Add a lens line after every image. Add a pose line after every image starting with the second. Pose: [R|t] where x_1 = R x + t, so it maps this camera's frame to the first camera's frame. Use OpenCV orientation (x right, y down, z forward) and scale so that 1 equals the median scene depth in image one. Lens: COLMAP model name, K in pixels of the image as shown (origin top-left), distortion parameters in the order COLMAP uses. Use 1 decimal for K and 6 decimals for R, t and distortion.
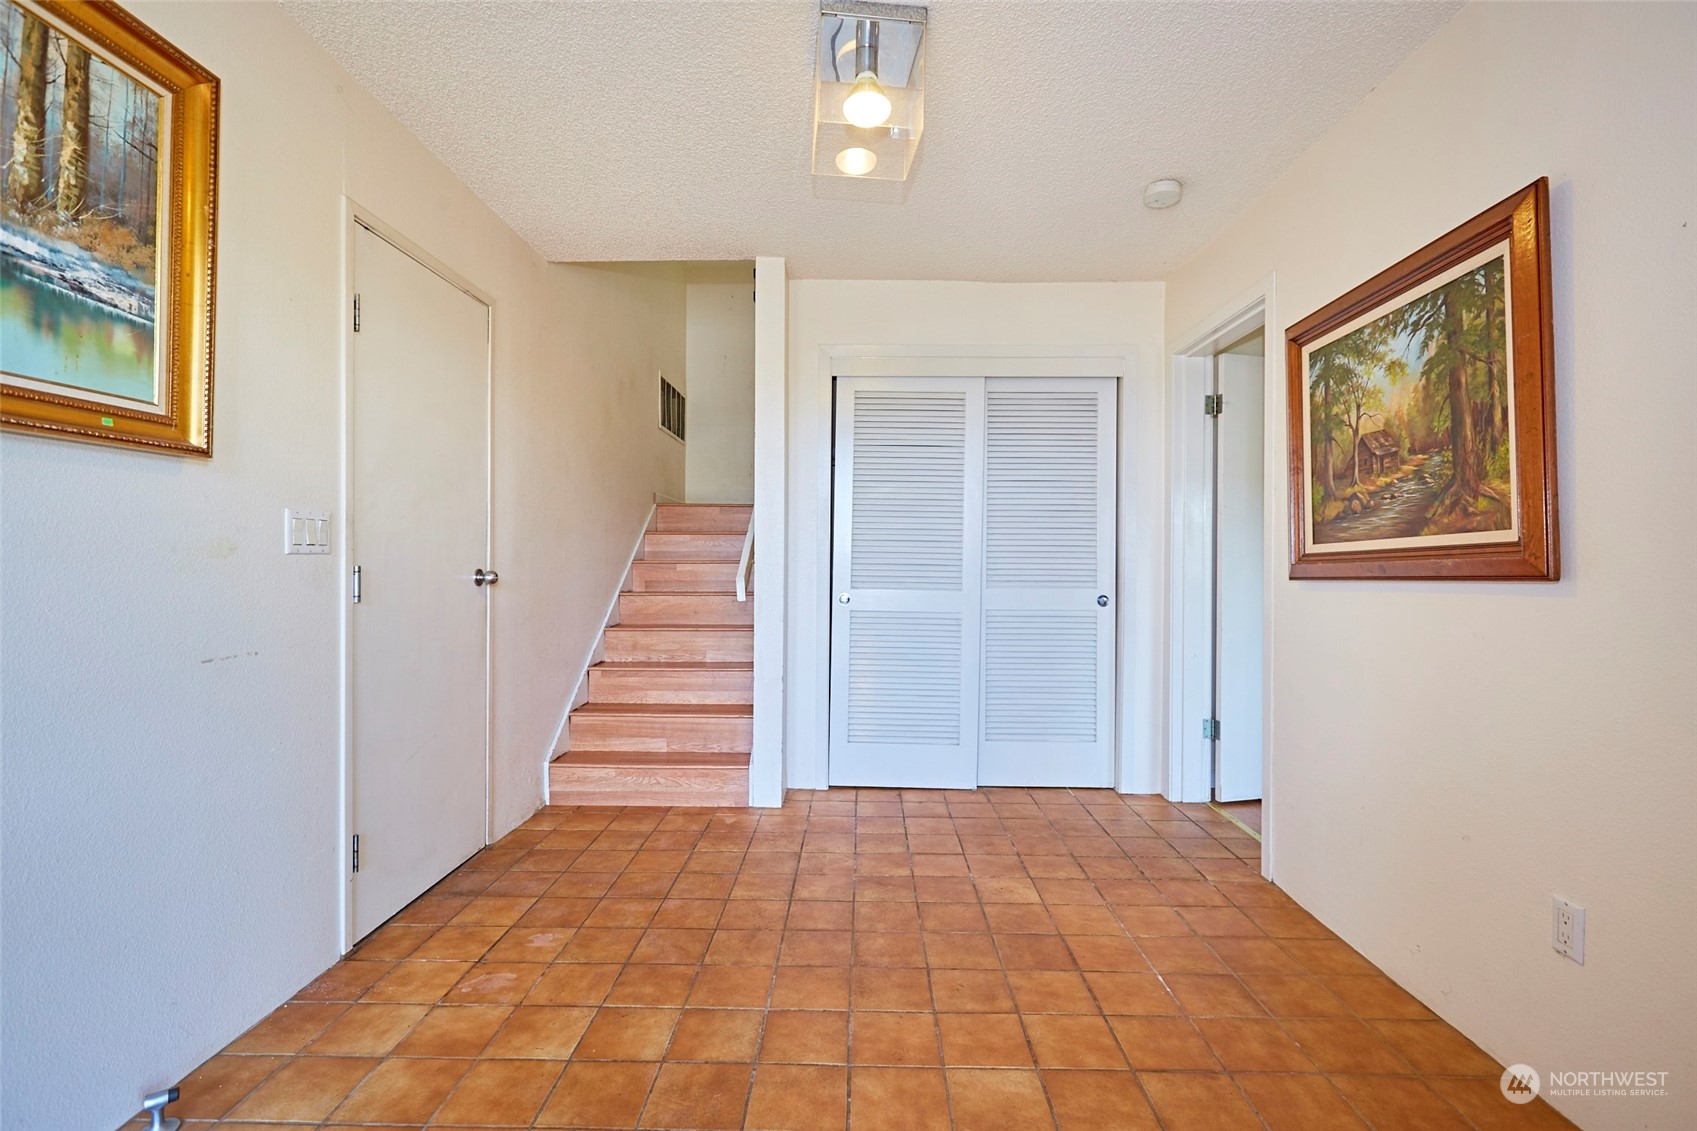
lens RADIAL K [[797.2, 0, 863.3], [0, 797.2, 553.1], [0, 0, 1]] dist [-0.000415, -0.000797]
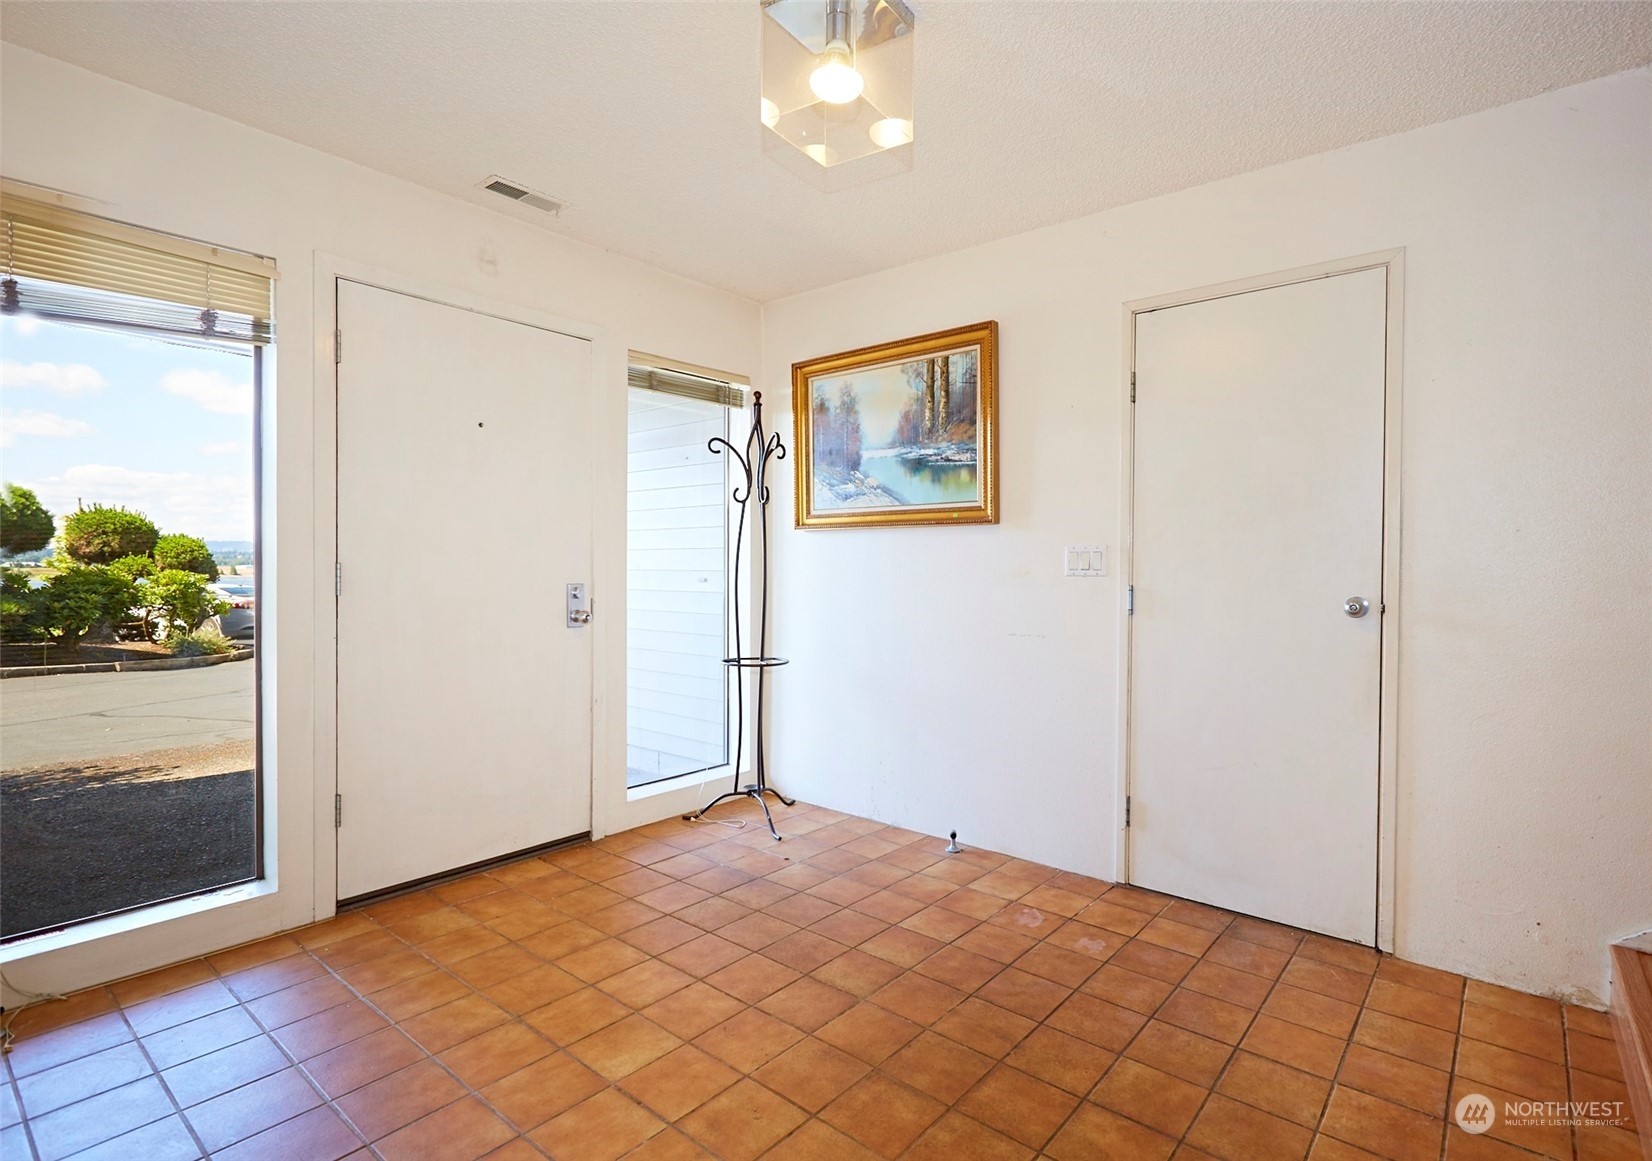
lens RADIAL K [[821.0, 0, 854.6], [0, 821.0, 570.0], [0, 0, 1]] dist [-0.002248, -0.000116]
pose [[-0.646335, -0.008955, -0.763001, 0.829070], [-0.009533, 0.999948, -0.003660, -0.000485], [0.762994, 0.004909, -0.646387, 1.926798]]
